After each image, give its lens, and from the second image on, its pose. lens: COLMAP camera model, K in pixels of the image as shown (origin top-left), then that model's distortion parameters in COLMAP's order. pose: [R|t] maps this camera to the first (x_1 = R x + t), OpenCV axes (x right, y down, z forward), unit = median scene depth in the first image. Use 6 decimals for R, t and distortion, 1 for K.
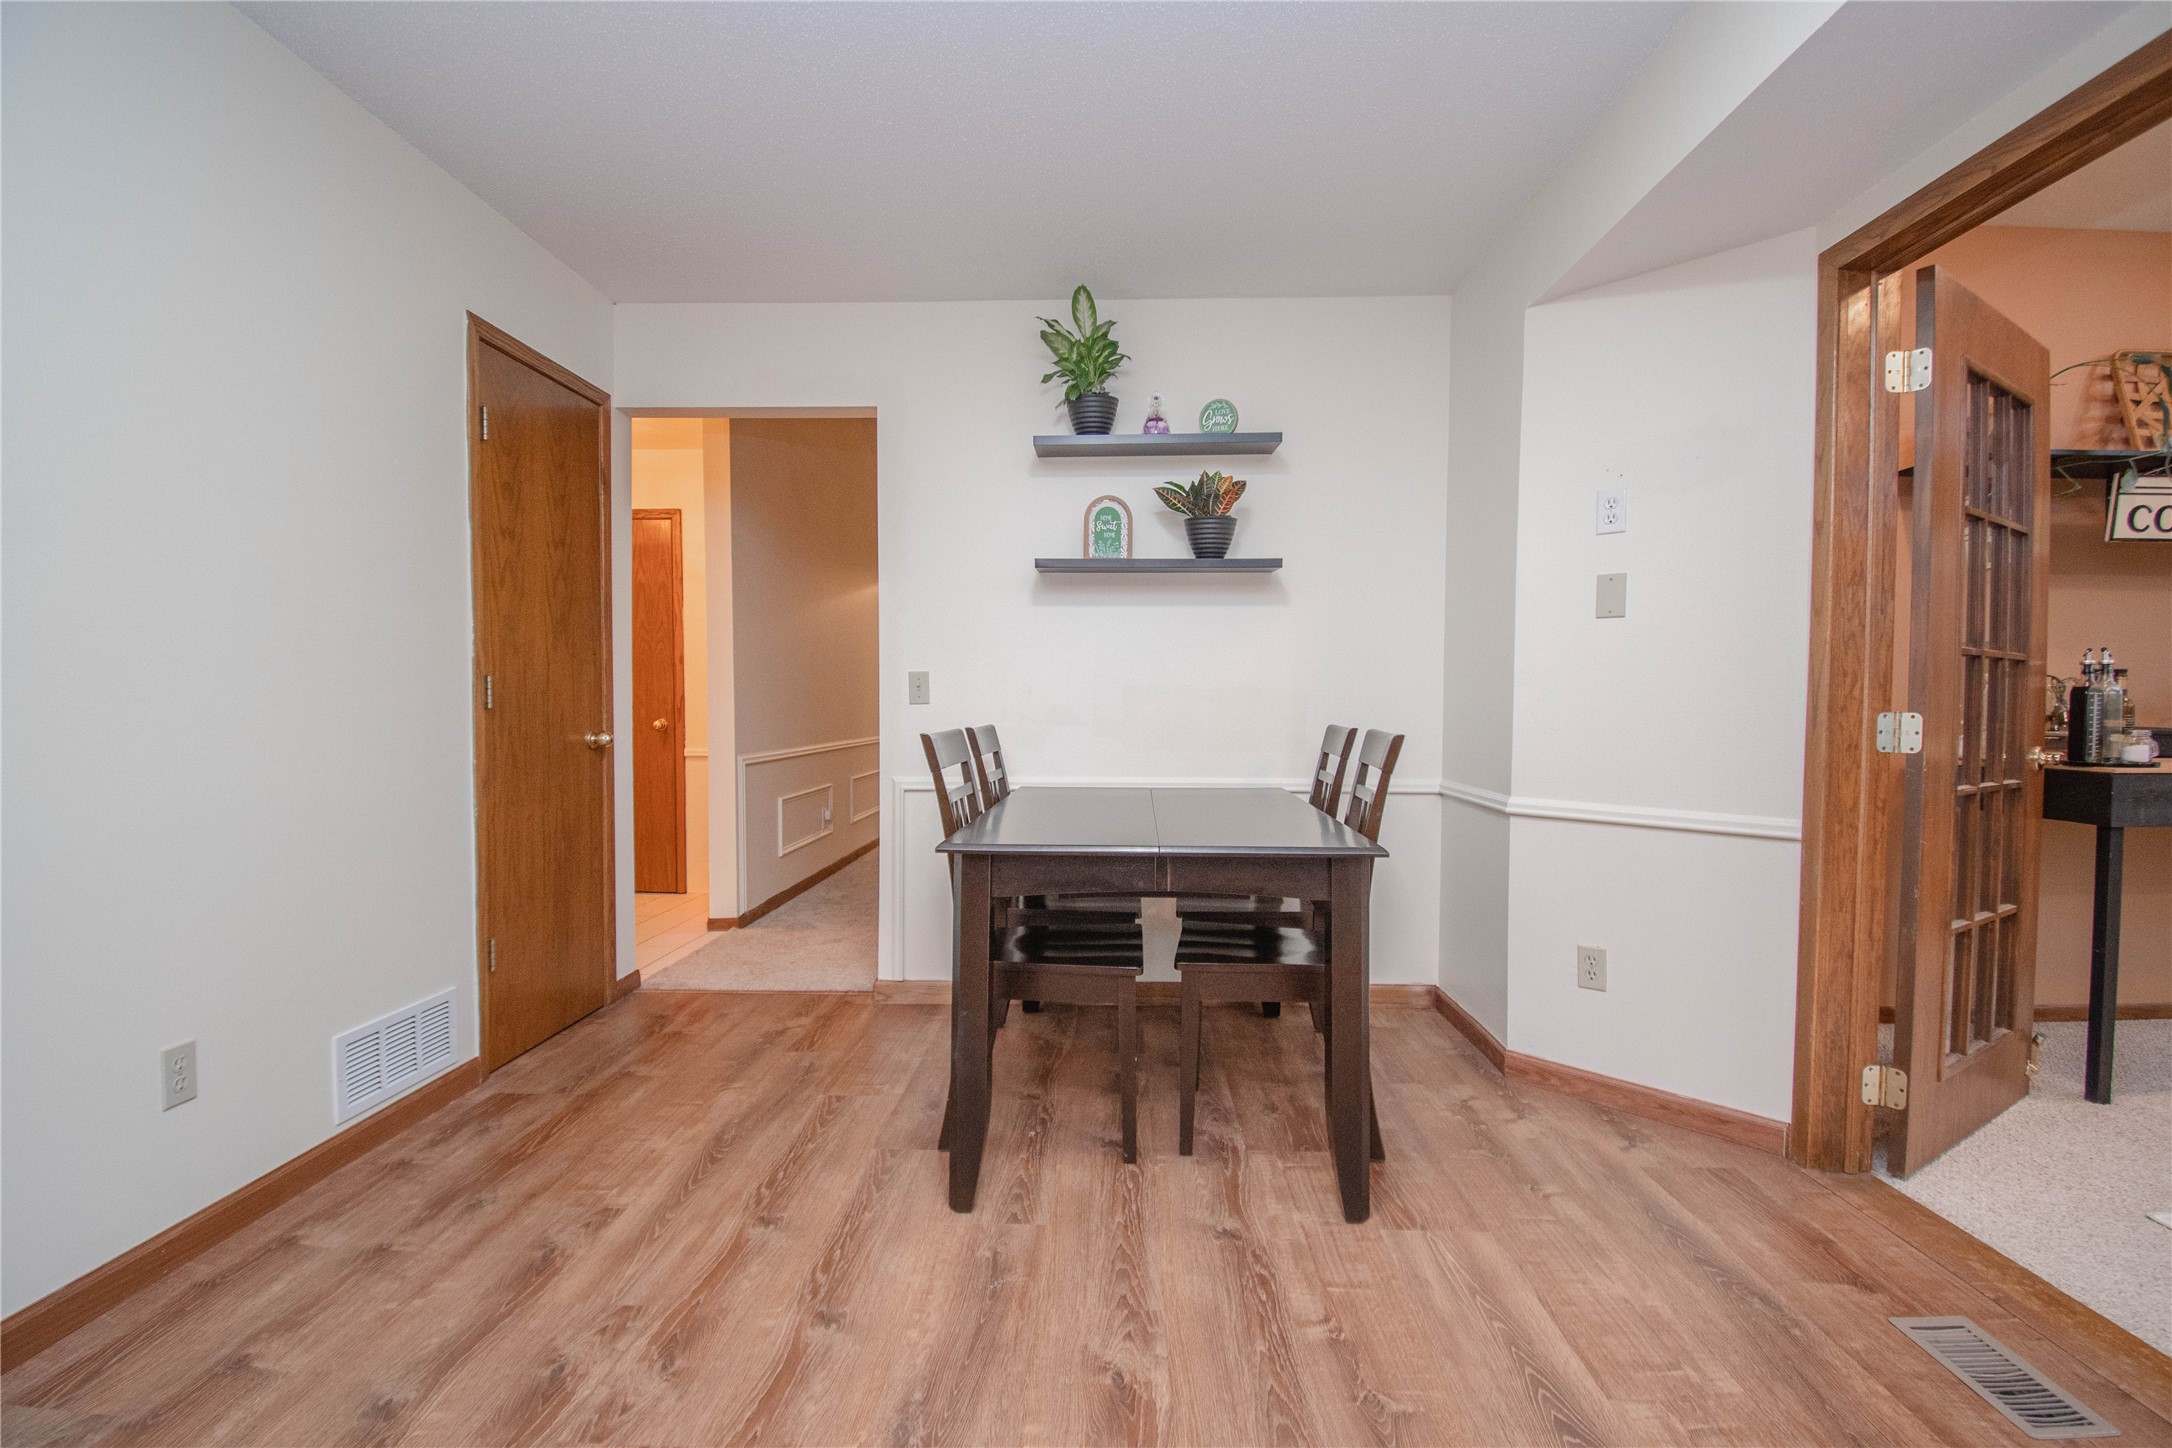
lens RADIAL K [[943.8, 0, 1084.3], [0, 943.8, 732.2], [0, 0, 1]] dist [0.017337, -0.022679]
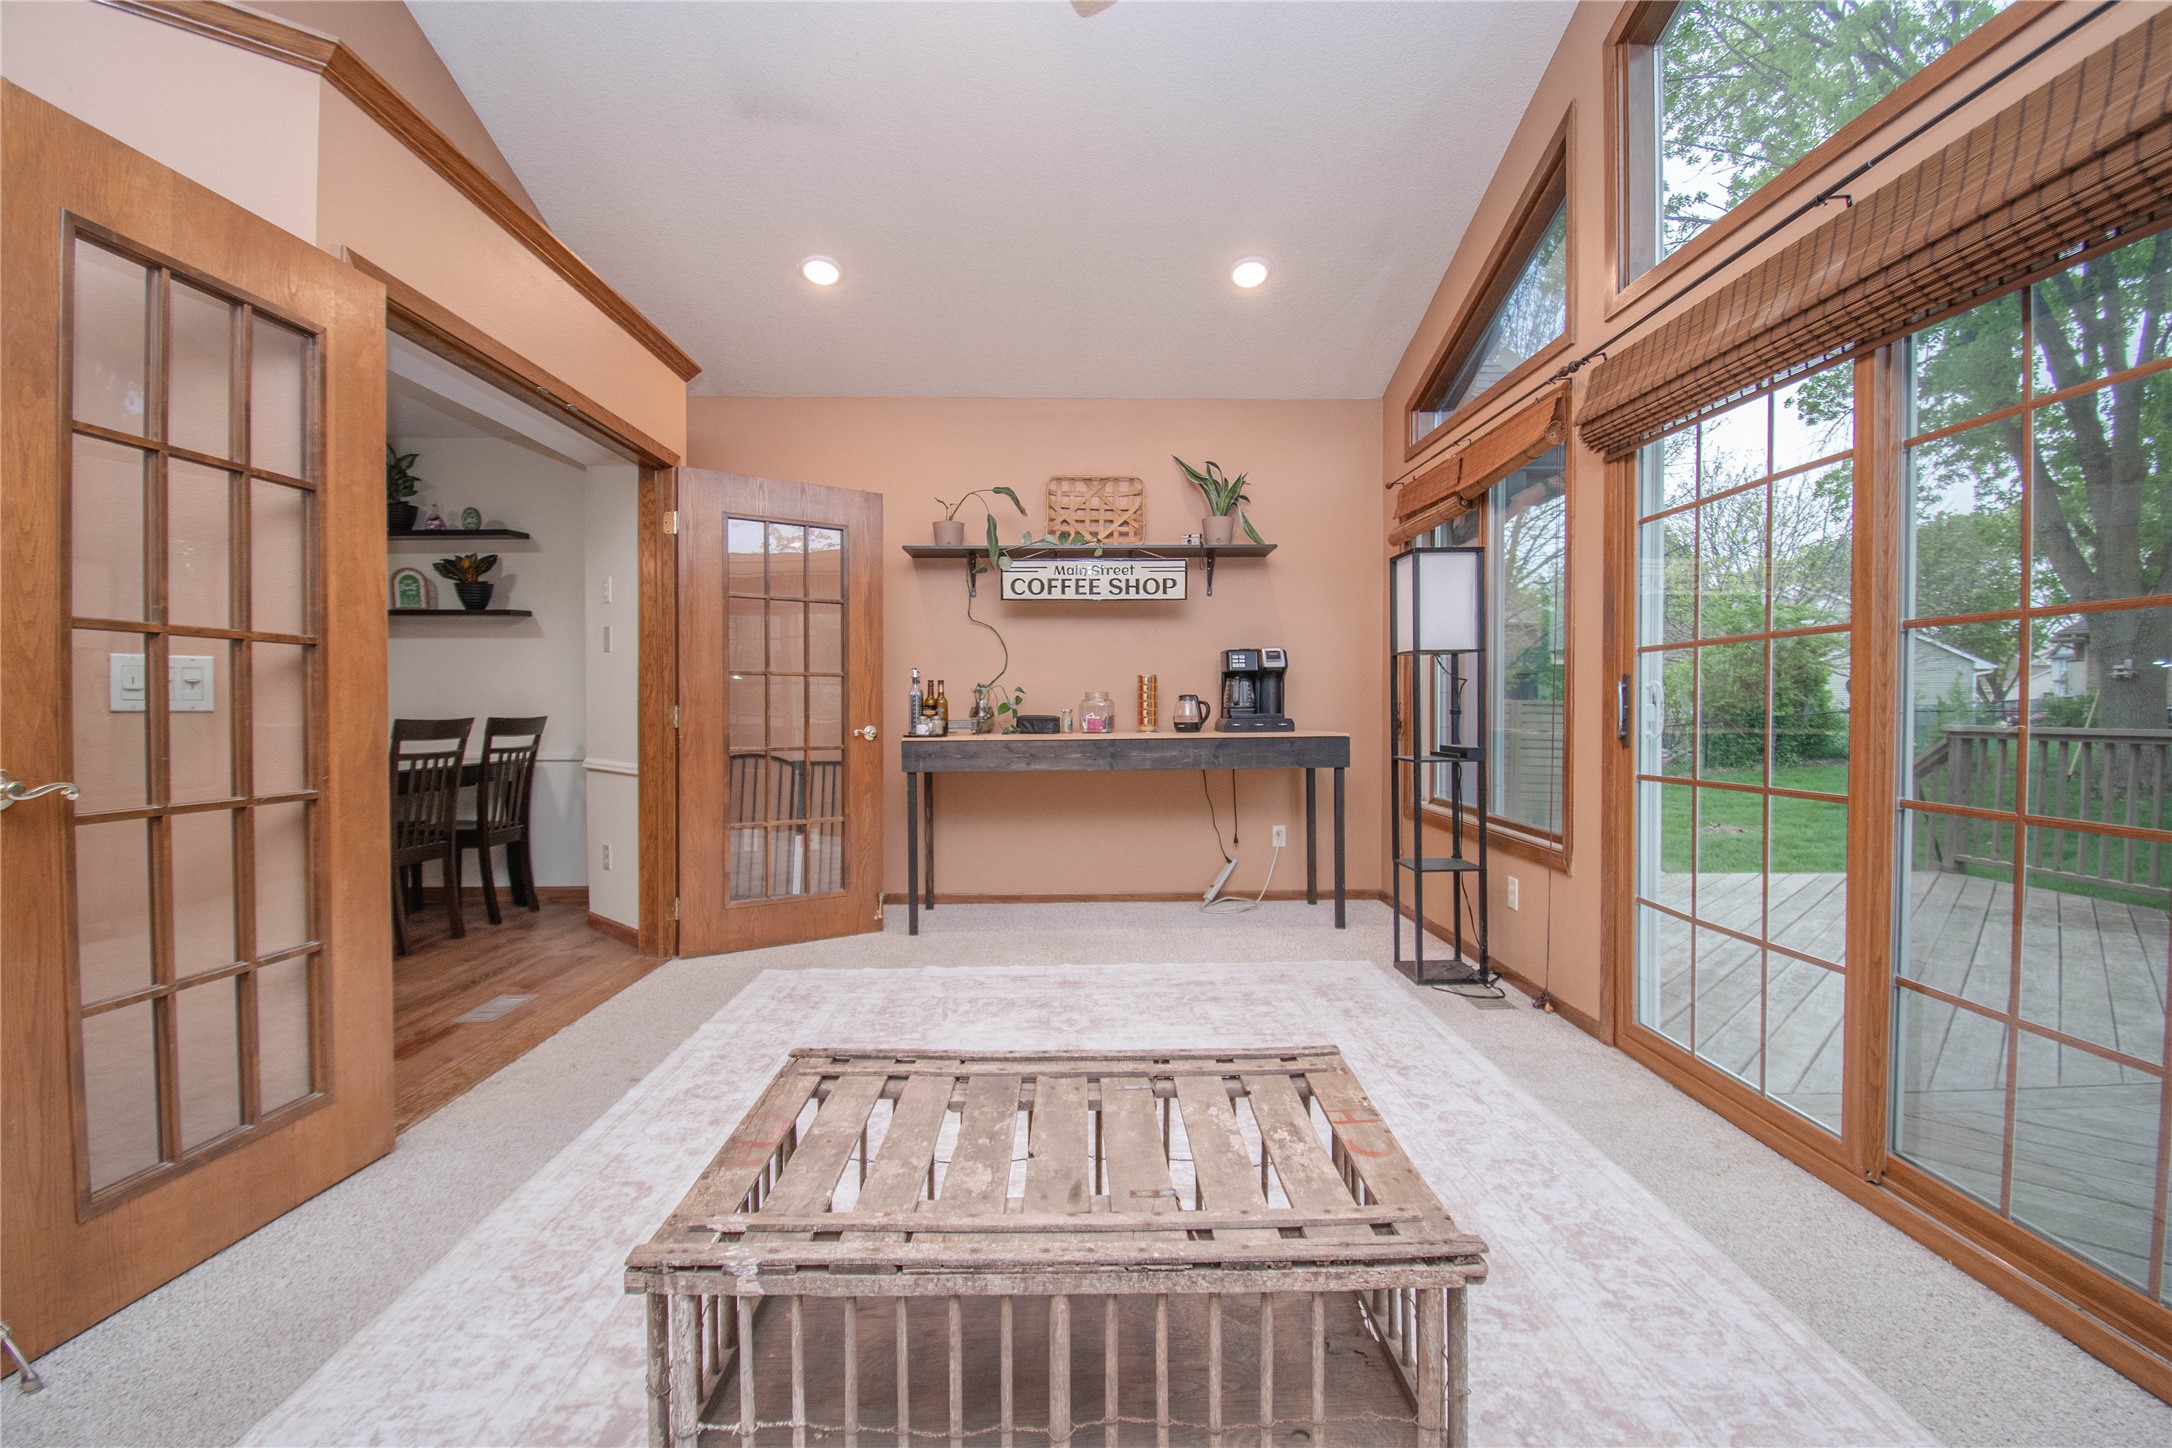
lens RADIAL K [[984.4, 0, 1094.7], [0, 984.4, 729.6], [0, 0, 1]] dist [0.009633, -0.000215]
pose [[0.999220, -0.003934, 0.039283, 1.298634], [0.004243, 0.999961, -0.007765, 0.036906], [-0.039251, 0.007926, 0.999198, -0.783801]]
